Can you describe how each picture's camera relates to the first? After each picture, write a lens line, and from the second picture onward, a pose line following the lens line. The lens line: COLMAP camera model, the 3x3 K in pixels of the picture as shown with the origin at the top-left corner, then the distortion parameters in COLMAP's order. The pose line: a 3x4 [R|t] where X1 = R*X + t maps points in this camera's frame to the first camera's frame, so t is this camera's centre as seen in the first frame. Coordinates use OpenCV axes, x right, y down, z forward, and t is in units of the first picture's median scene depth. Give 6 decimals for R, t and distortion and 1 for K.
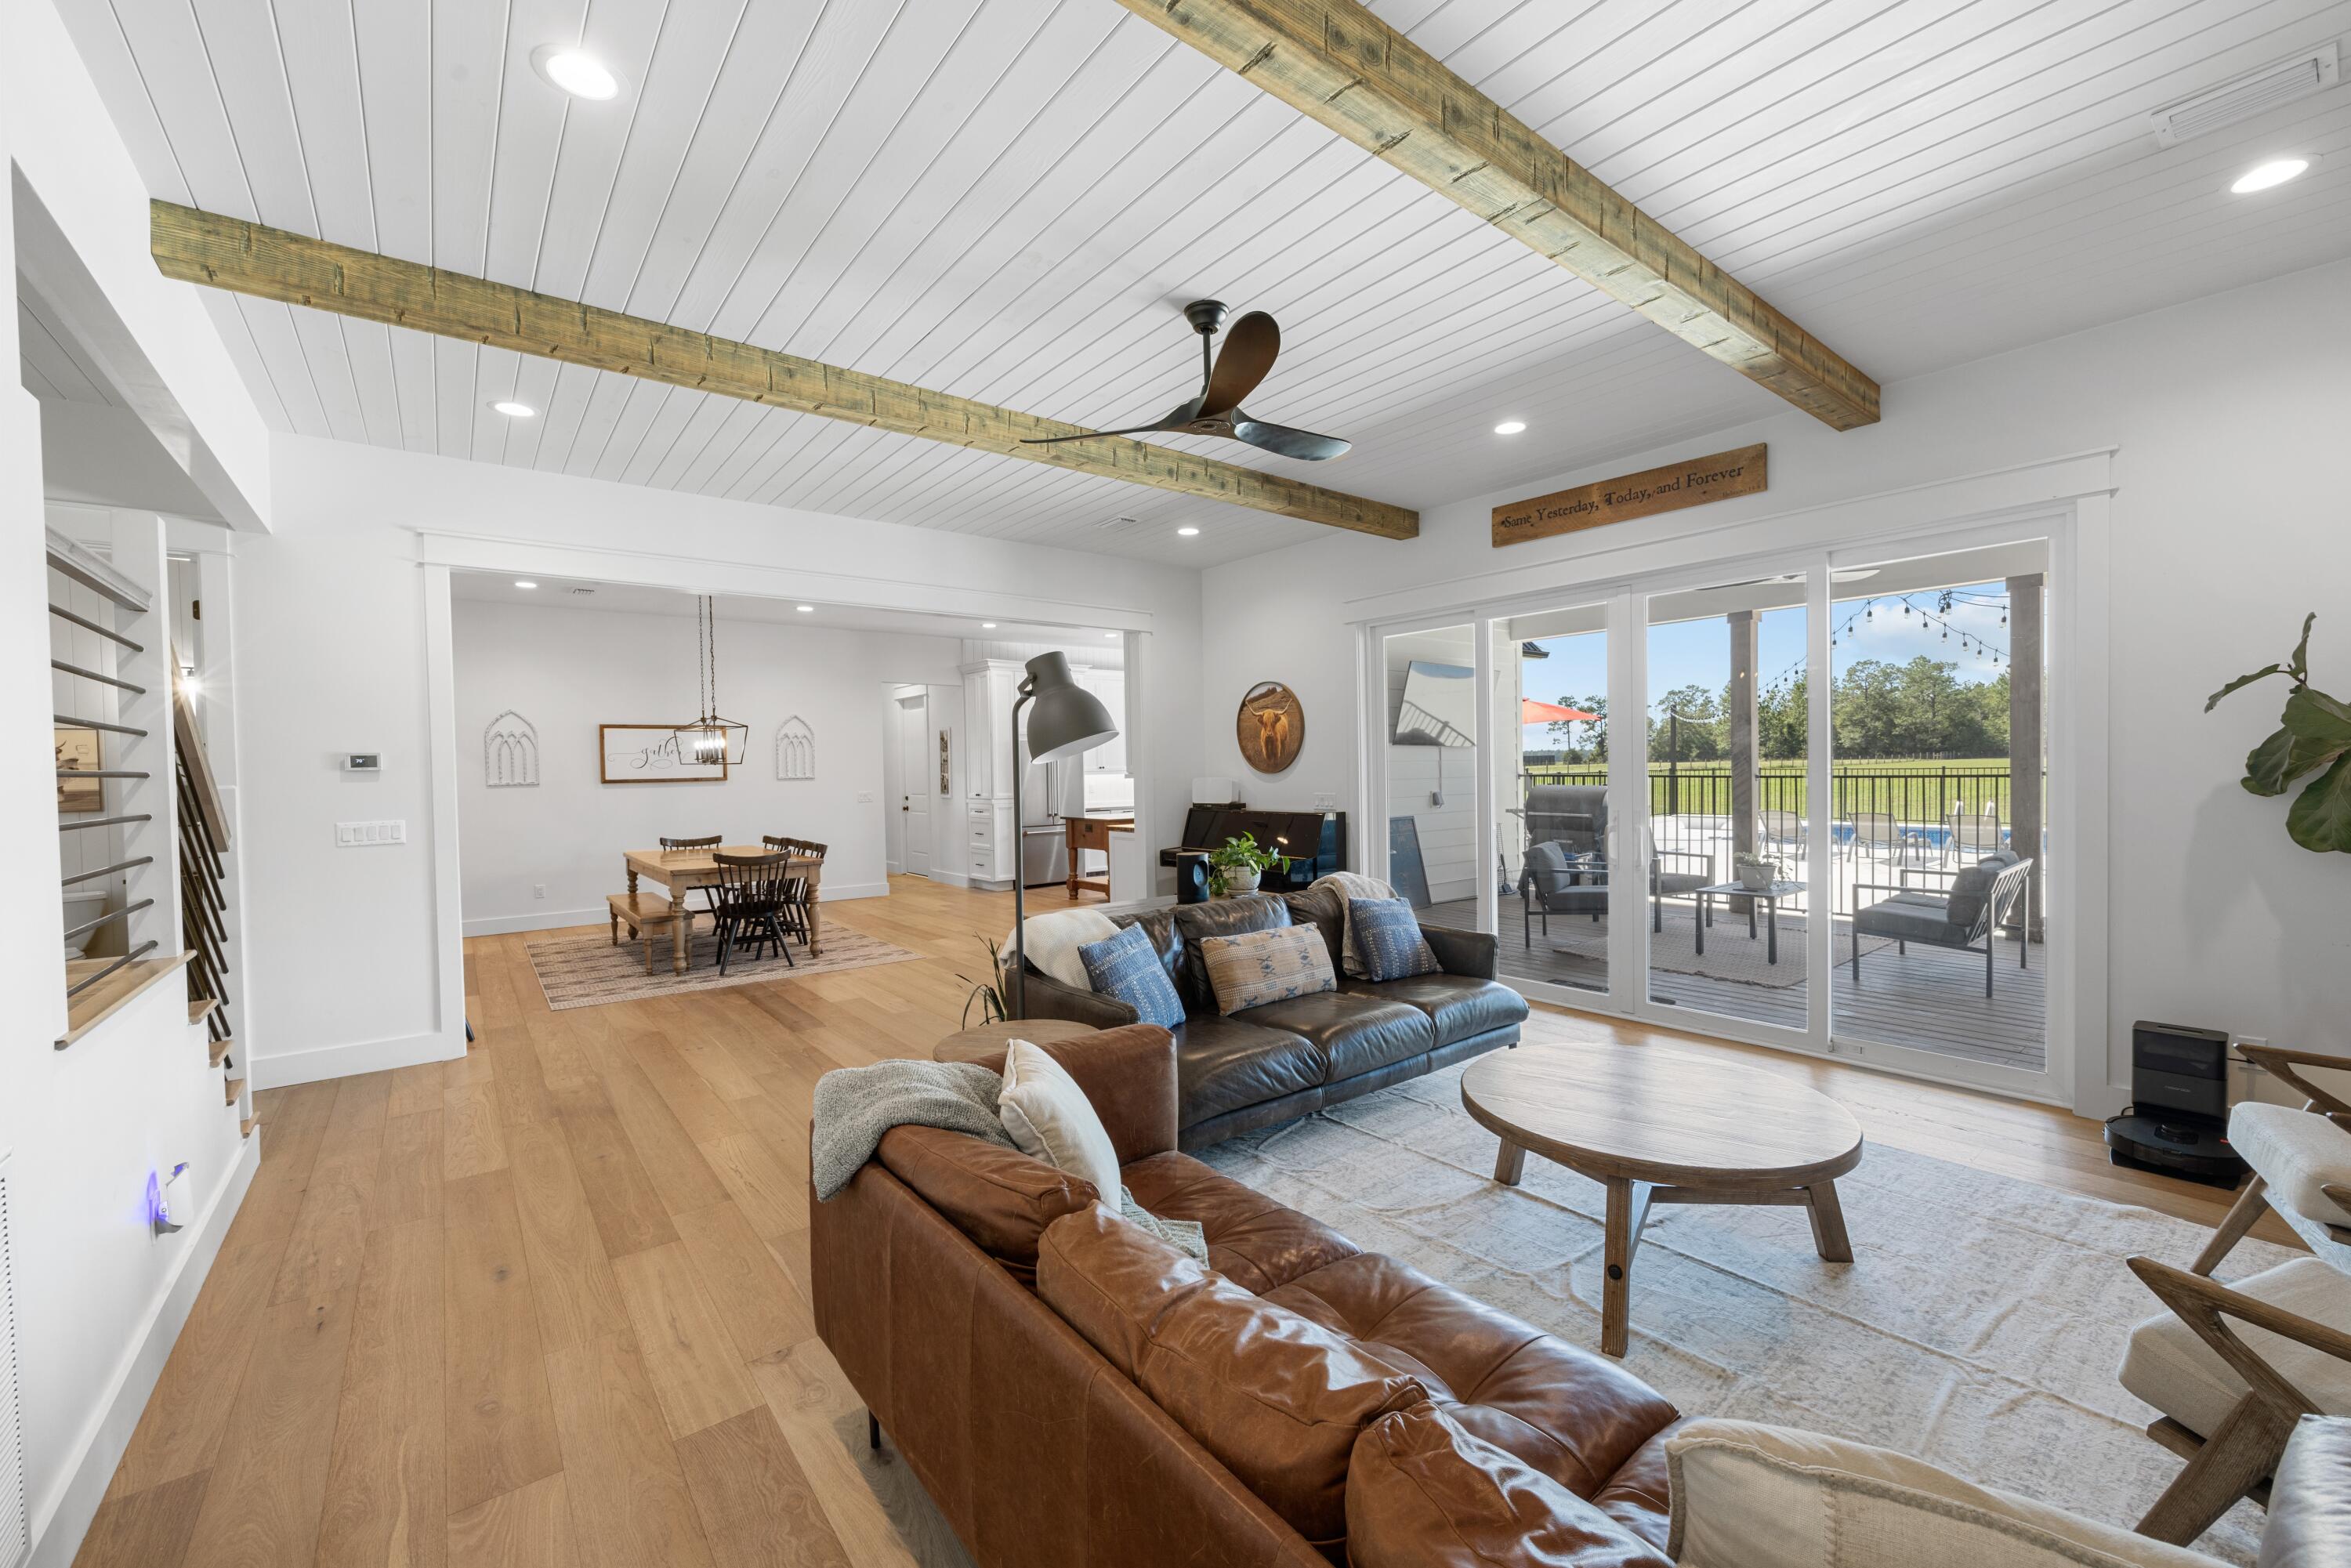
lens RADIAL K [[959.9, 0, 1175.6], [0, 959.9, 784.9], [0, 0, 1]] dist [0.002251, 0.000039]
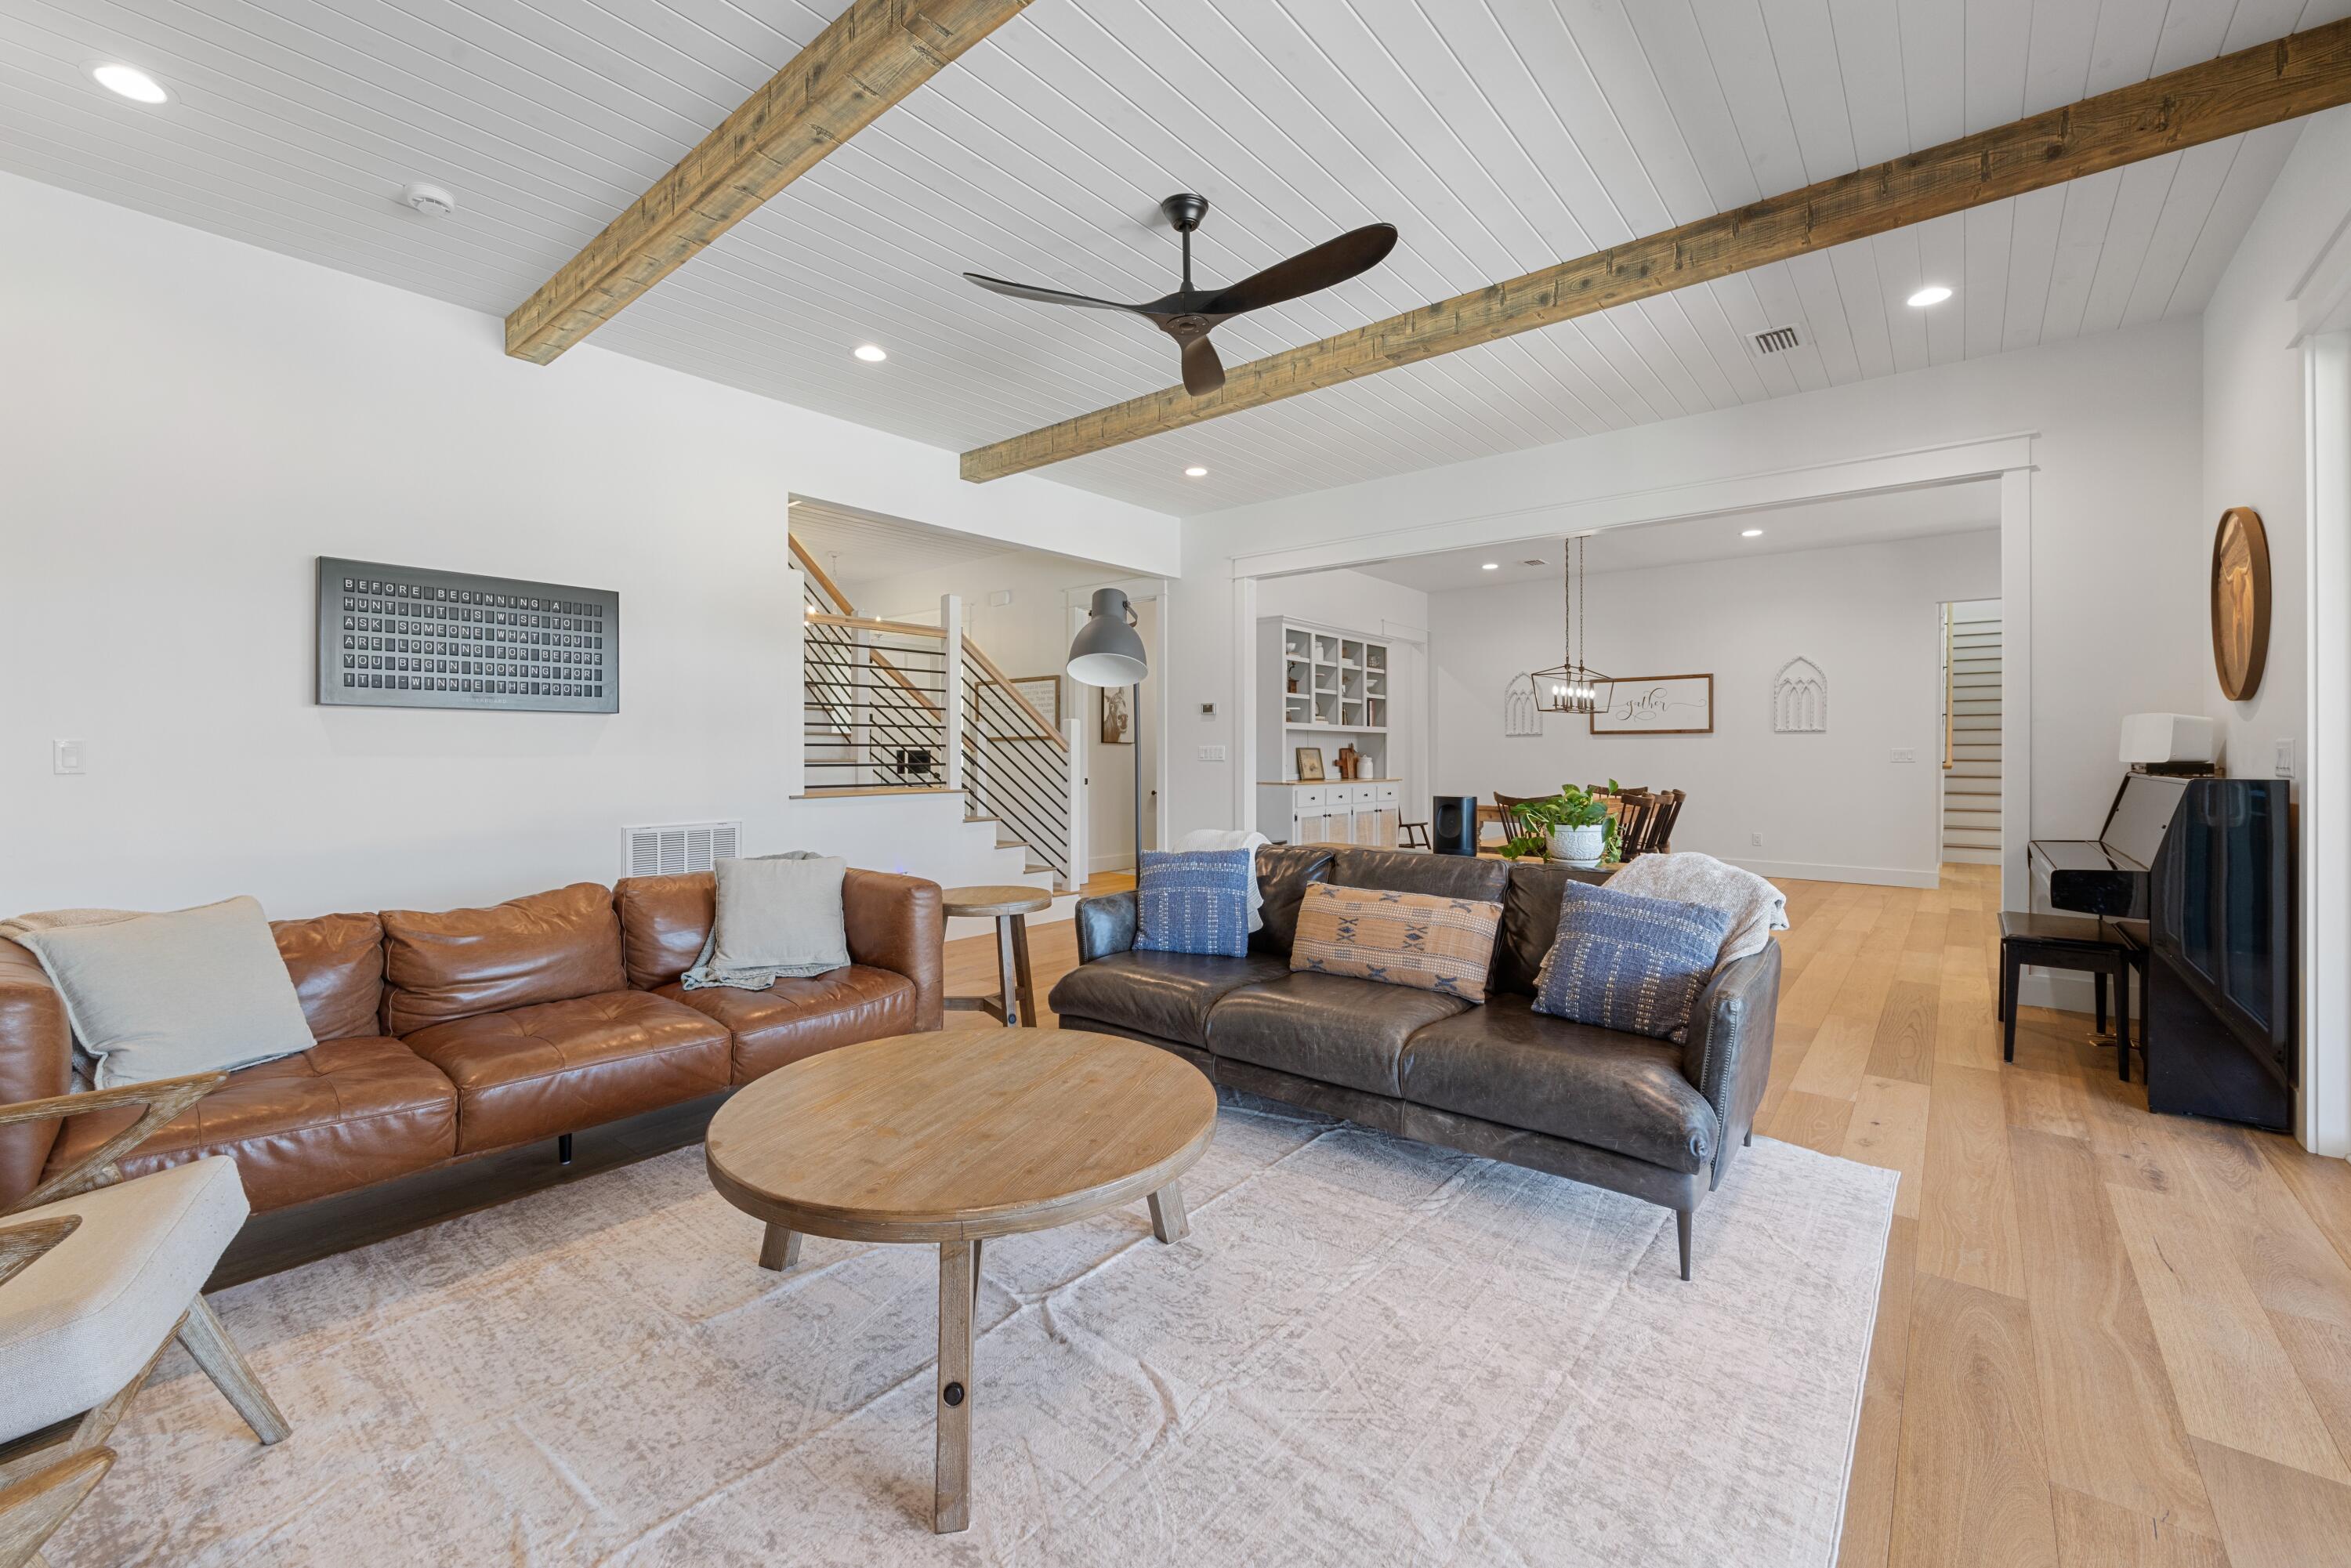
lens RADIAL K [[959.9, 0, 1138.9], [0, 959.9, 746.4], [0, 0, 1]] dist [0.002251, 0.000039]
pose [[0.186340, 0.011522, -0.982418, 0.782204], [-0.022722, 0.999714, 0.007415, 0.033247], [0.982222, 0.020941, 0.186549, 0.629048]]
